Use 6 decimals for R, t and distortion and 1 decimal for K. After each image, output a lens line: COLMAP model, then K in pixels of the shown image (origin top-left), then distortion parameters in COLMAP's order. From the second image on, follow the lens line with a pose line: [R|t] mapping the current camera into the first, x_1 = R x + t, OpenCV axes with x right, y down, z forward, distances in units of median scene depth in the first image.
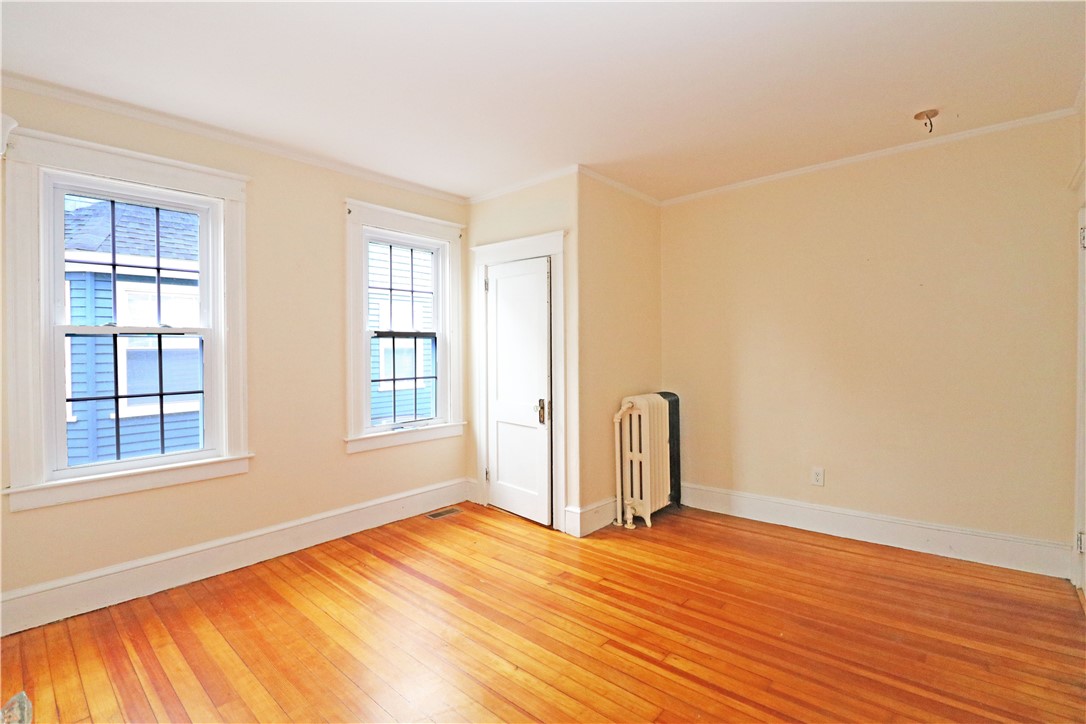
lens RADIAL K [[506.3, 0, 547.6], [0, 506.3, 353.7], [0, 0, 1]] dist [-0.010336, -0.004067]
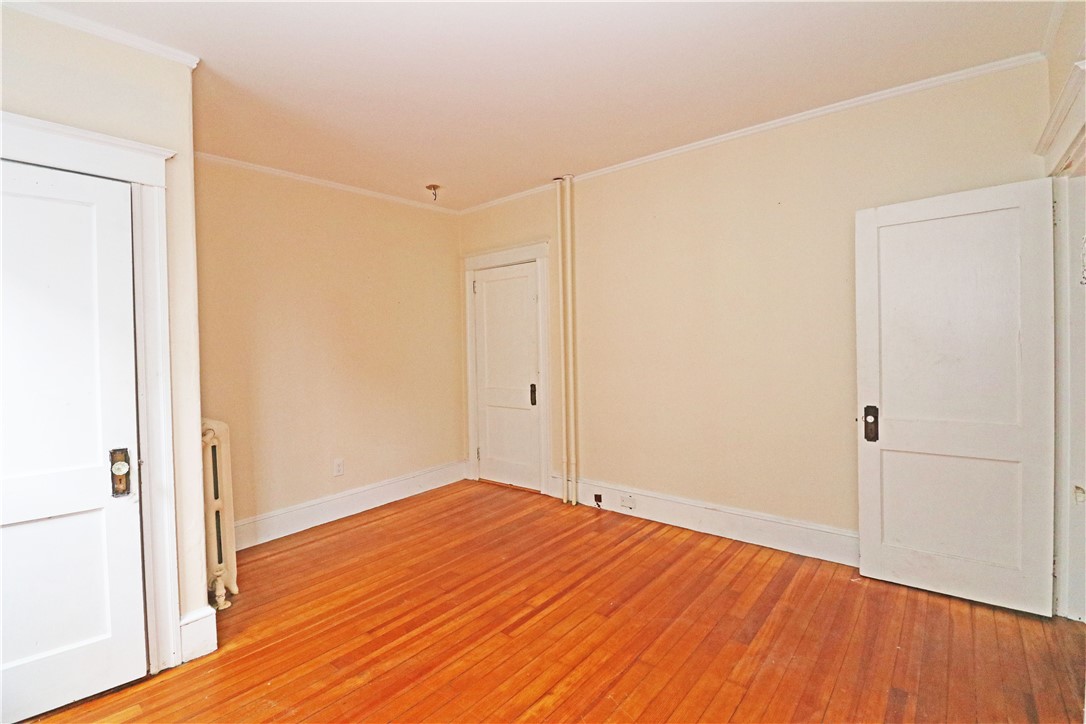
lens RADIAL K [[506.3, 0, 524.0], [0, 506.3, 353.8], [0, 0, 1]] dist [-0.010336, -0.004067]
pose [[-0.019695, -0.009453, 0.999761, -0.721893], [0.035142, 0.999331, 0.010141, -0.000835], [-0.999188, 0.035333, -0.019350, 0.777485]]
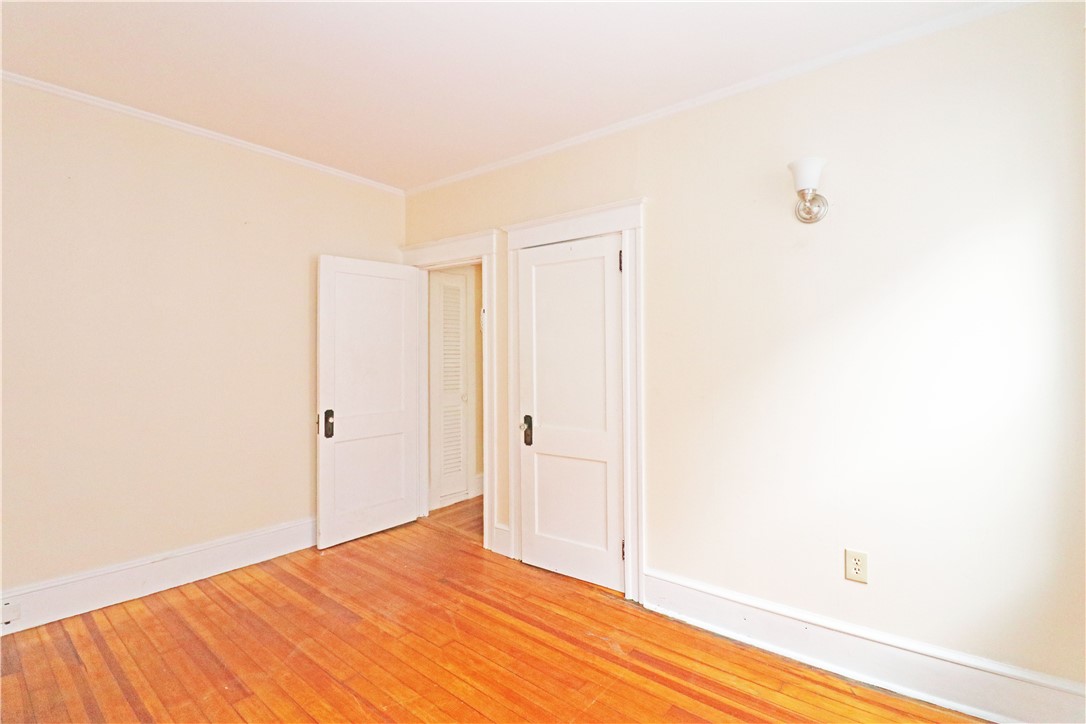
lens RADIAL K [[506.3, 0, 544.6], [0, 506.3, 358.7], [0, 0, 1]] dist [-0.010336, -0.004067]
pose [[-0.998521, 0.014255, -0.052472, -0.244469], [0.013226, 0.999714, 0.019900, -0.010303], [0.052741, 0.019177, -0.998424, 1.336828]]
